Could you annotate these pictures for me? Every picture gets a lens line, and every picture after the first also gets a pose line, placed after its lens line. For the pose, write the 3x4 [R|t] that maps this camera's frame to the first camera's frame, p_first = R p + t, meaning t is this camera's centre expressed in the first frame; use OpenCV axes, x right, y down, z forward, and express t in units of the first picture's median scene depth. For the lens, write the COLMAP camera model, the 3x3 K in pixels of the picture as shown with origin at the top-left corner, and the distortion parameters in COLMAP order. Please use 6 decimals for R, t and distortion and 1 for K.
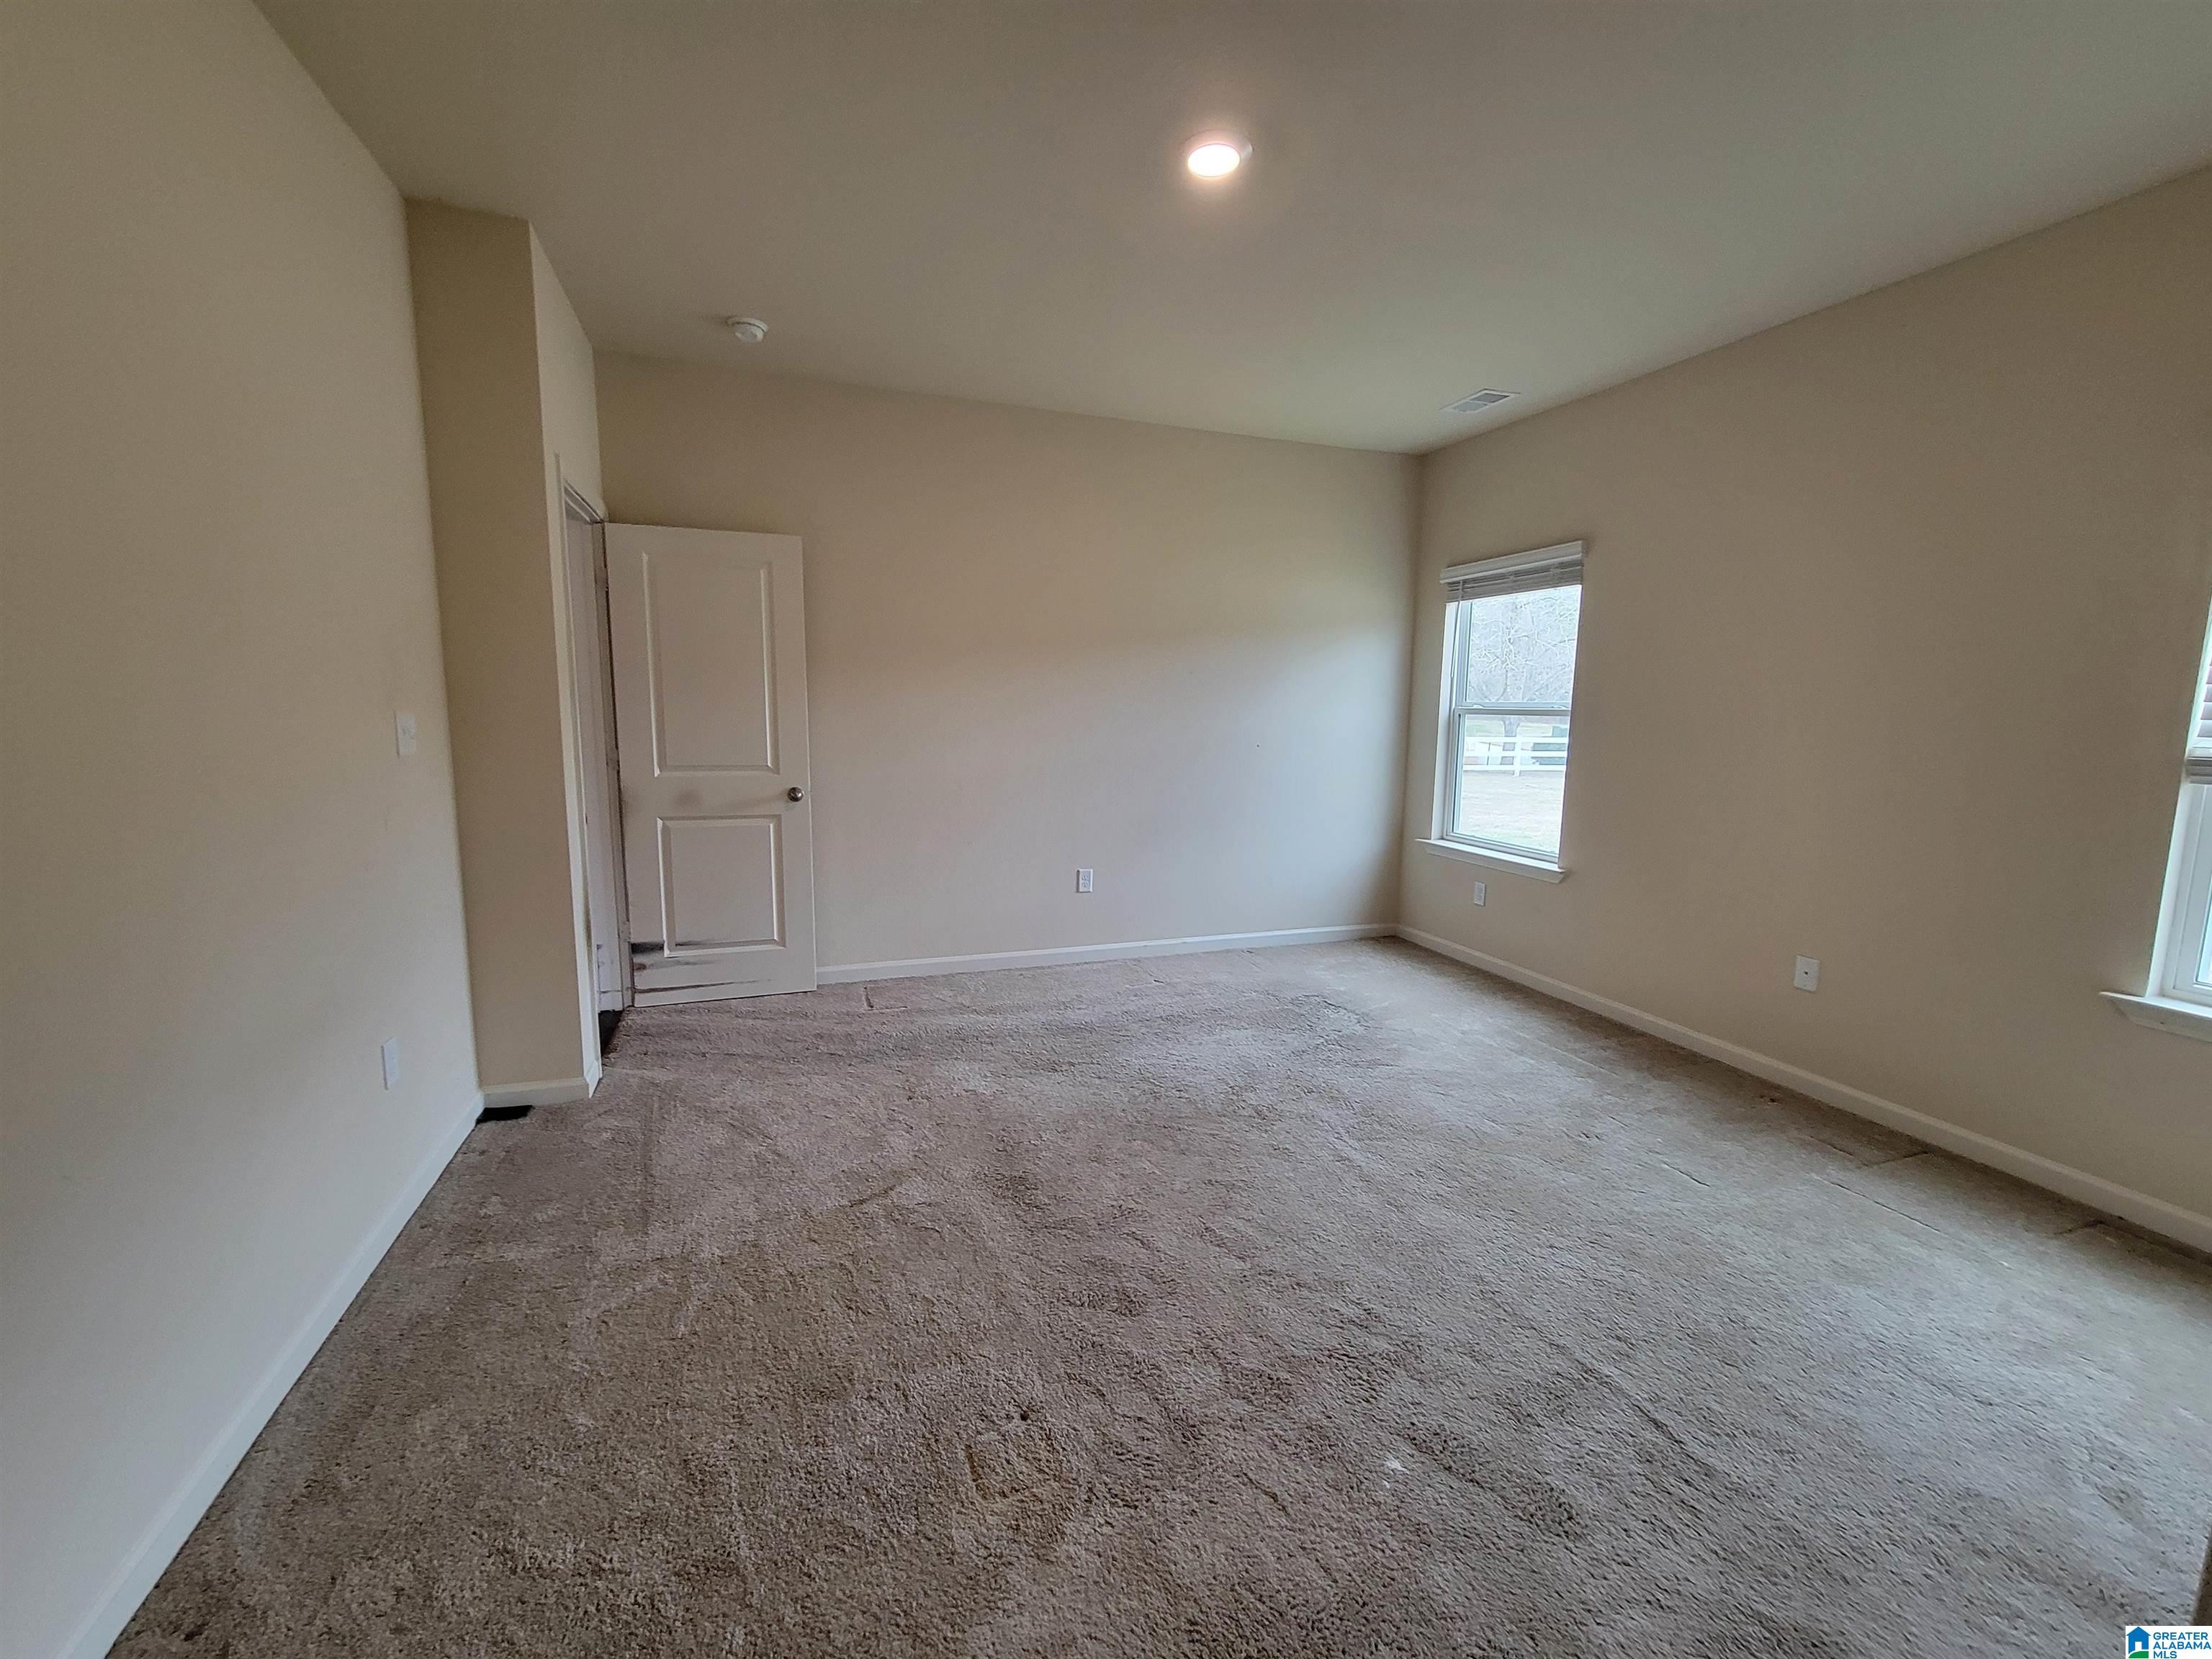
lens RADIAL K [[898.6, 0, 1100.3], [0, 898.6, 831.4], [0, 0, 1]] dist [0.002892, 0.000378]
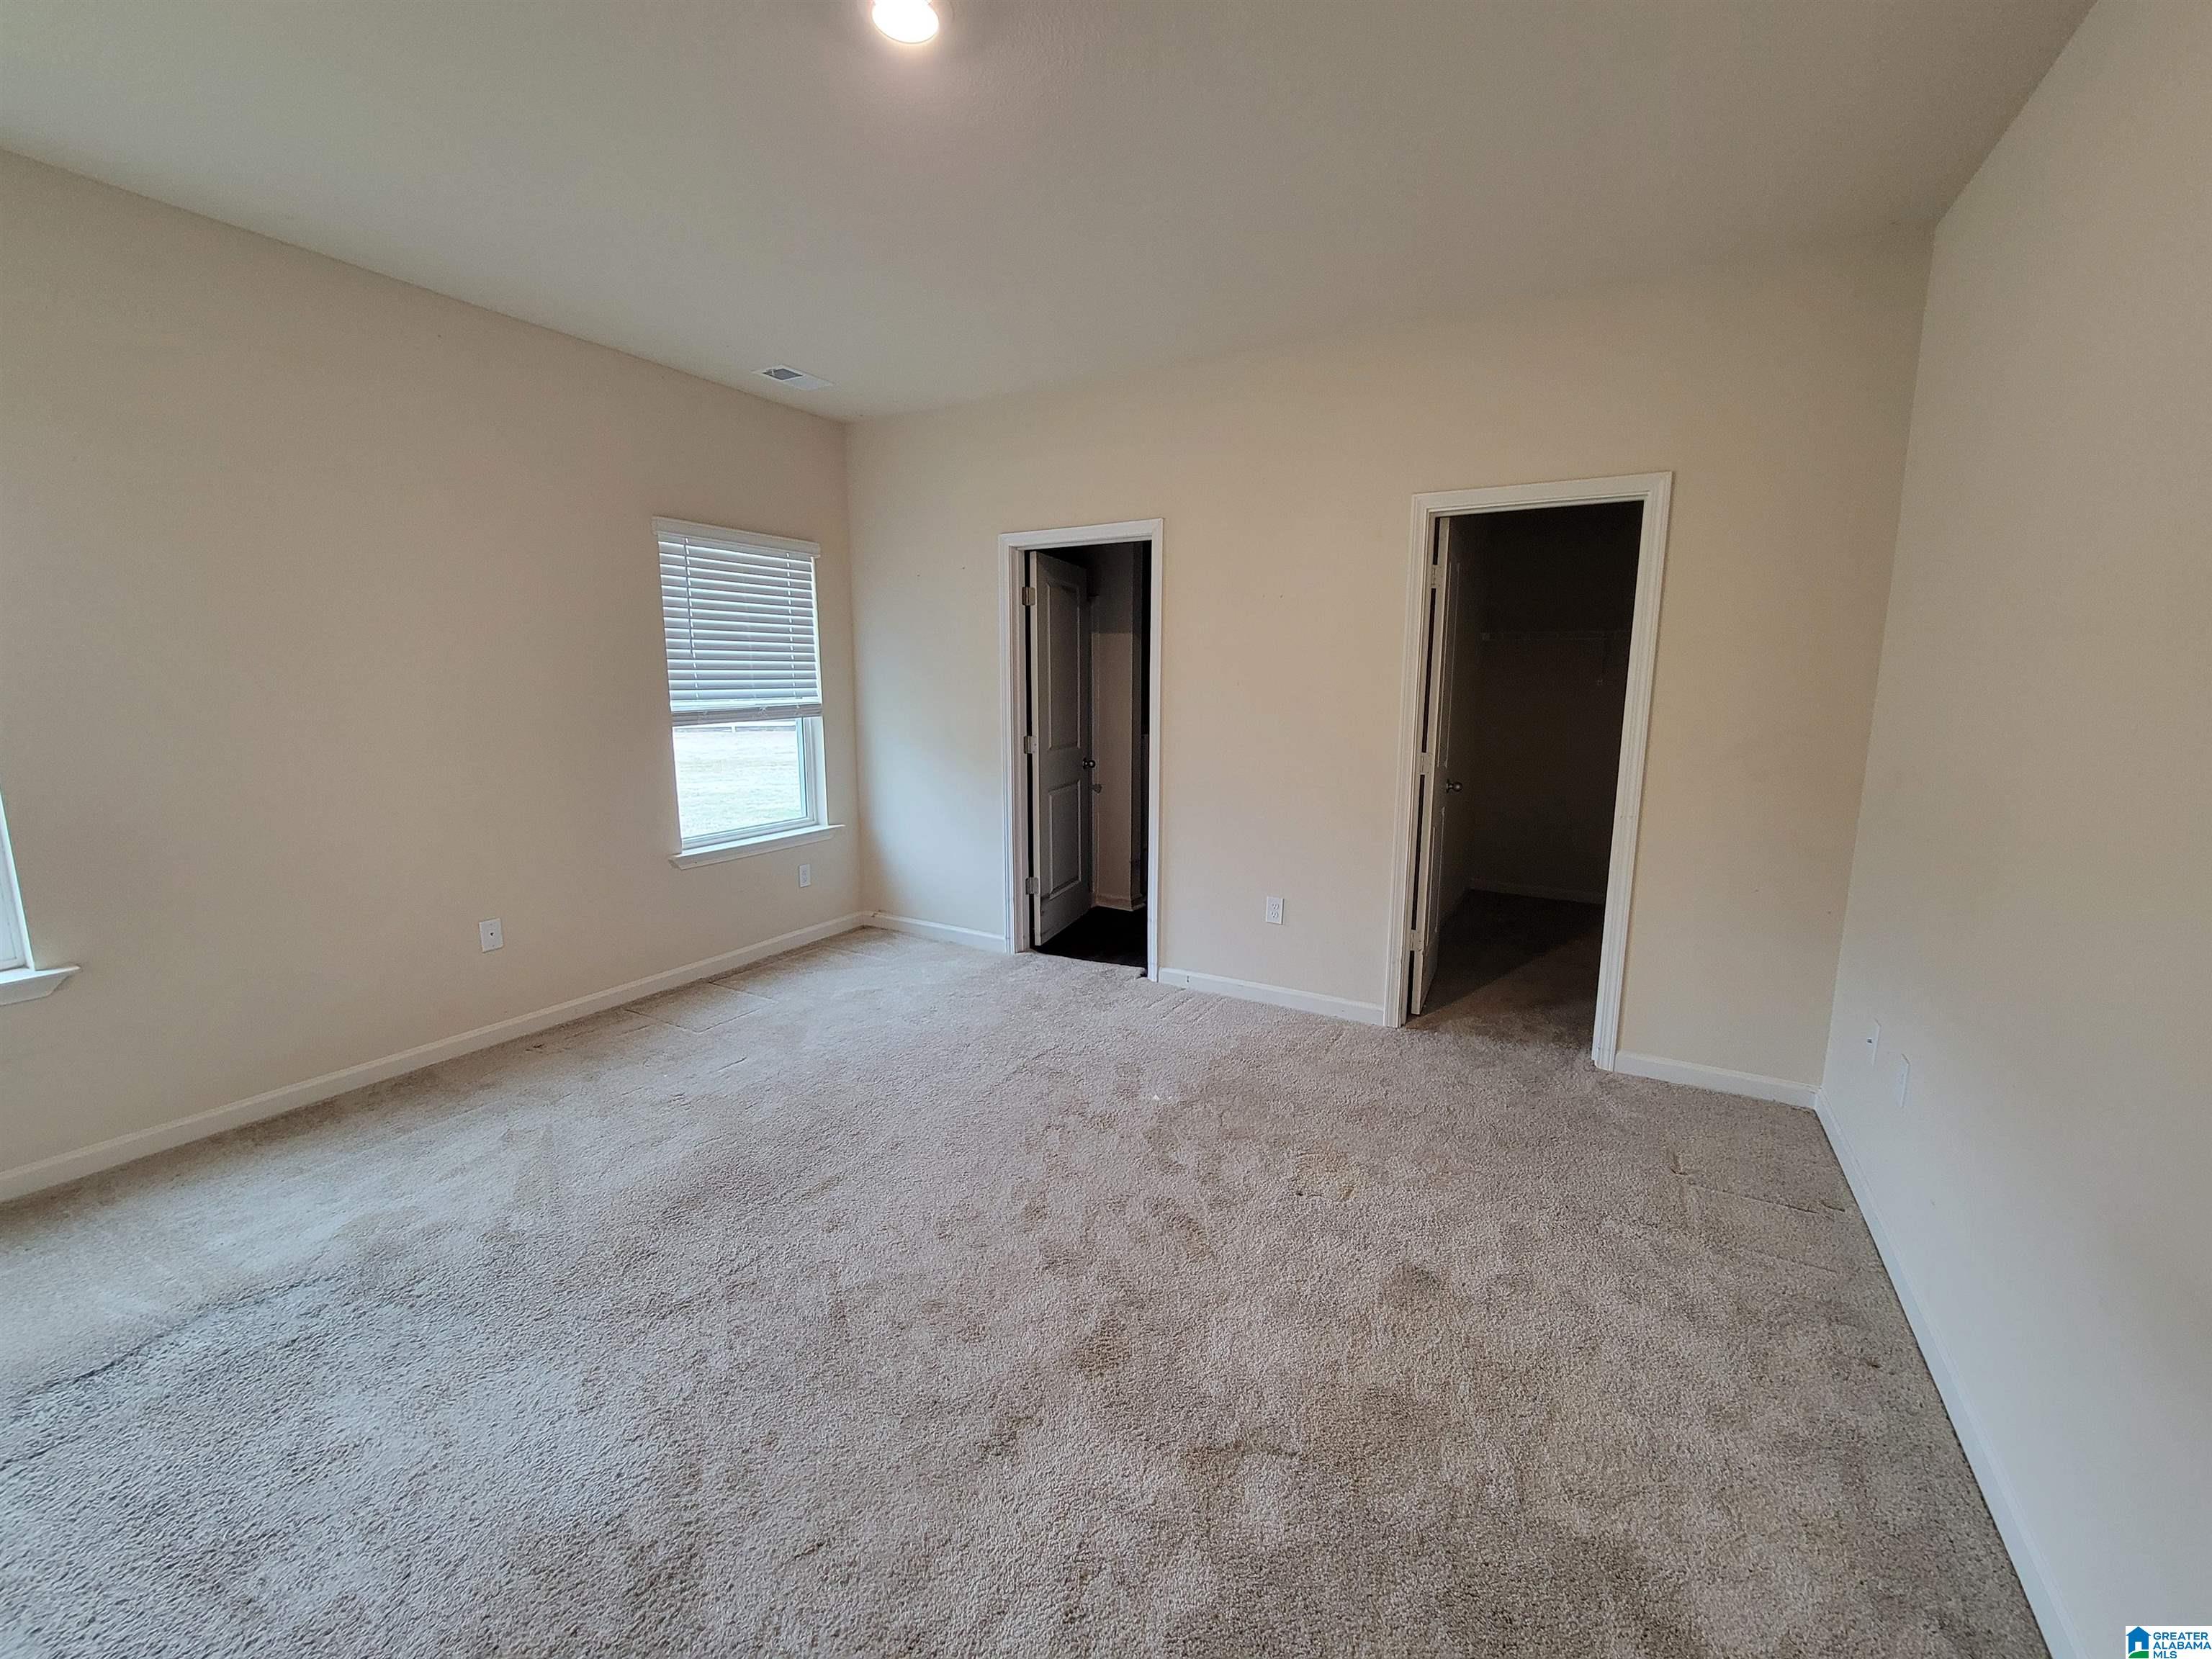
lens RADIAL K [[898.6, 0, 1103.4], [0, 898.6, 826.0], [0, 0, 1]] dist [0.002892, 0.000378]
pose [[-0.640437, -0.149712, 0.753277, -0.509639], [0.097786, 0.956938, 0.273327, -0.200911], [-0.761760, 0.248709, -0.598218, 1.130560]]
